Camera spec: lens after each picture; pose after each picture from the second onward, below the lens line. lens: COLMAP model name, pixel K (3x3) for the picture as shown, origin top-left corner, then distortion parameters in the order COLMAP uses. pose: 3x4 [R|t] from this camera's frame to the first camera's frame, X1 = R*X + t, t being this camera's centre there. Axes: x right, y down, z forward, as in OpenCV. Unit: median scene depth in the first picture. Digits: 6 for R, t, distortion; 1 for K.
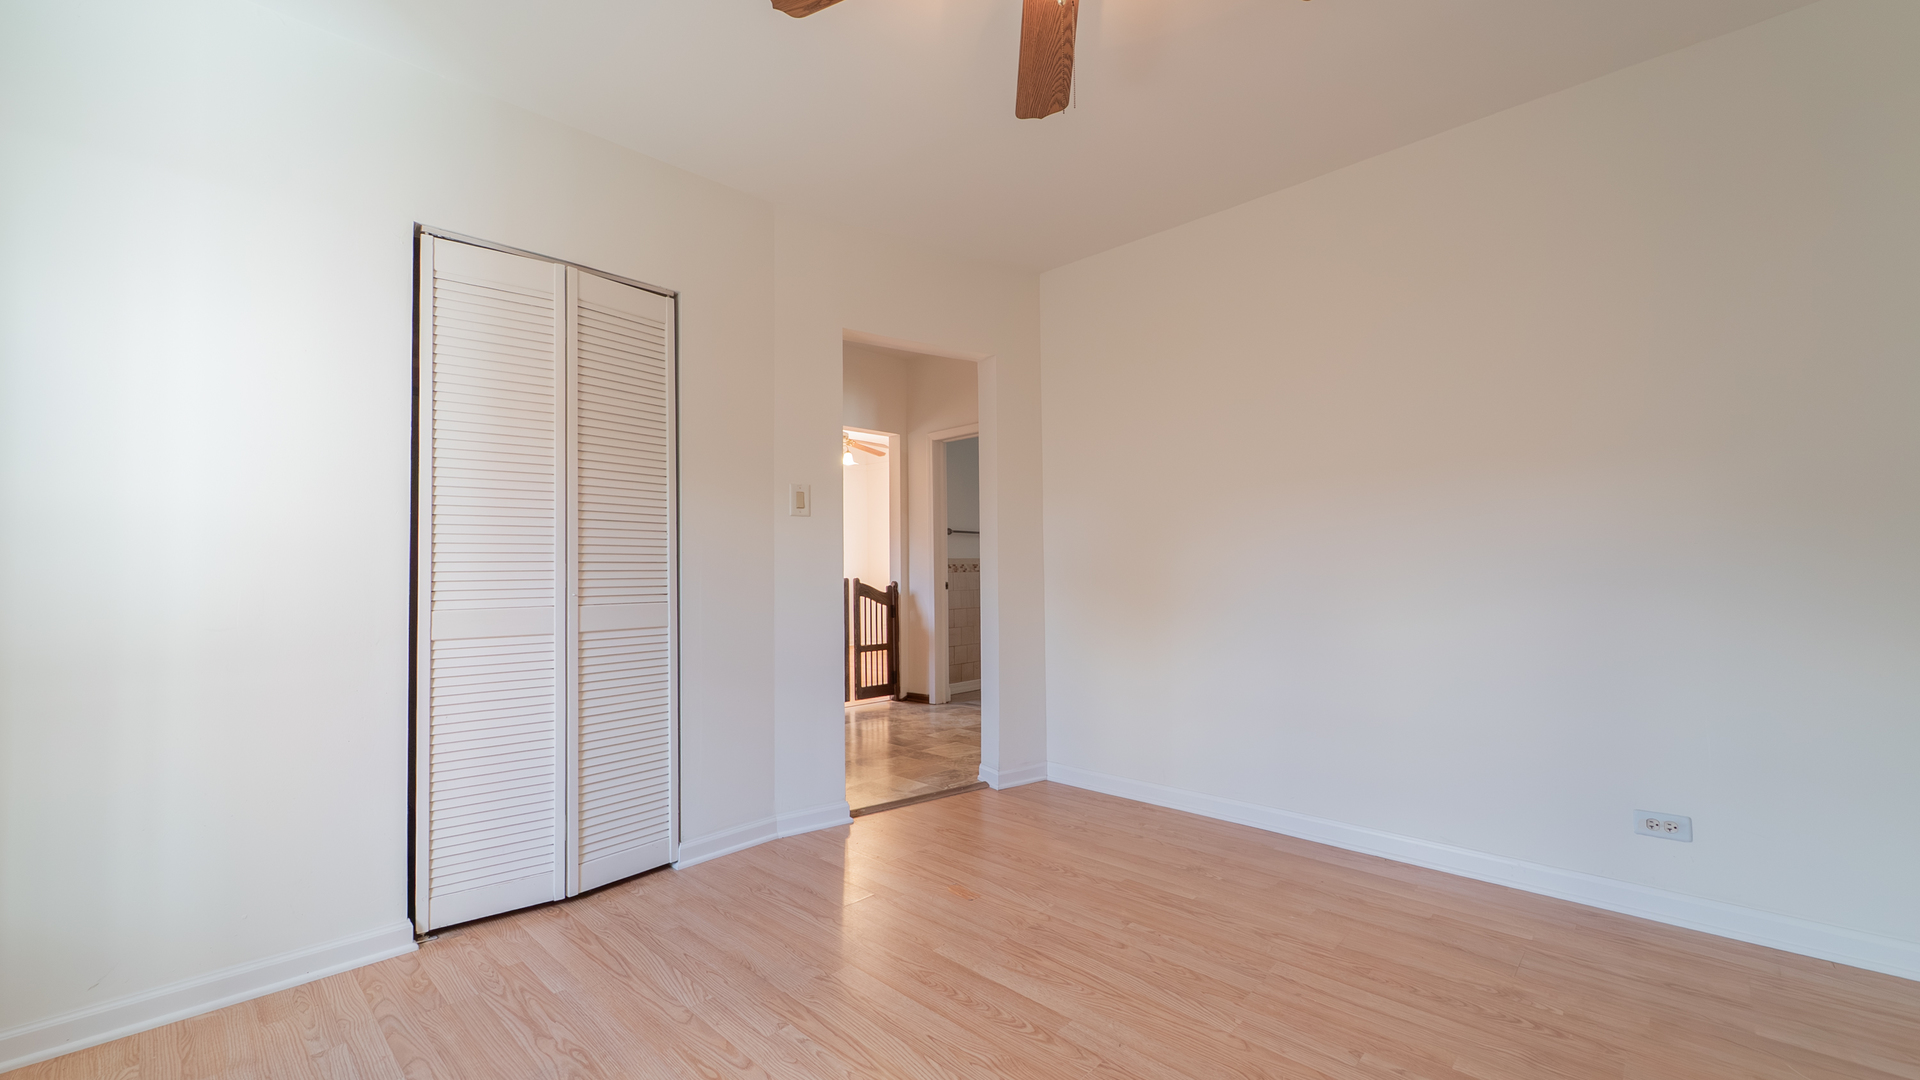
lens RADIAL K [[763.9, 0, 969.7], [0, 763.9, 546.7], [0, 0, 1]] dist [-0.000554, -0.002311]
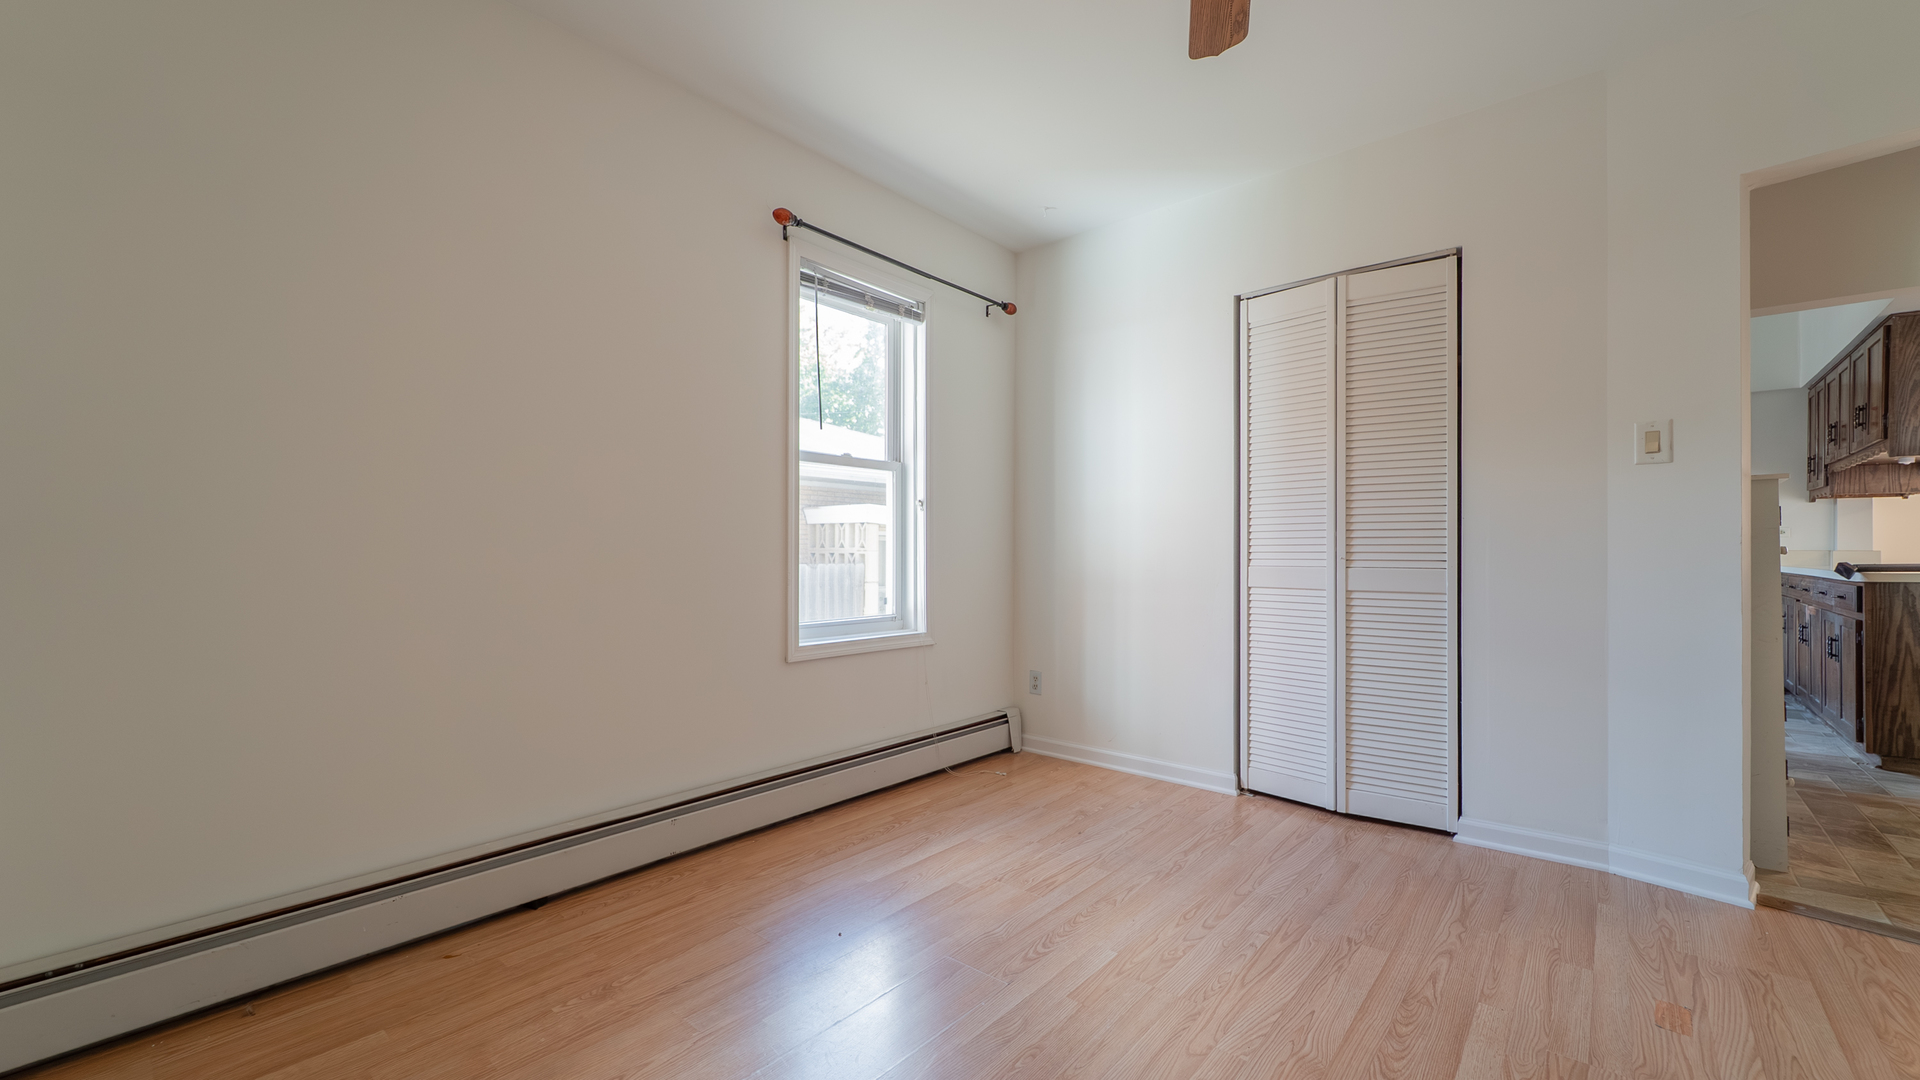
lens RADIAL K [[763.9, 0, 969.7], [0, 763.9, 546.7], [0, 0, 1]] dist [-0.000554, -0.002311]
pose [[0.052452, 0.004735, -0.998612, 0.620347], [0.028440, 0.999576, 0.006234, 0.022121], [0.998218, -0.028728, 0.052295, 0.369549]]
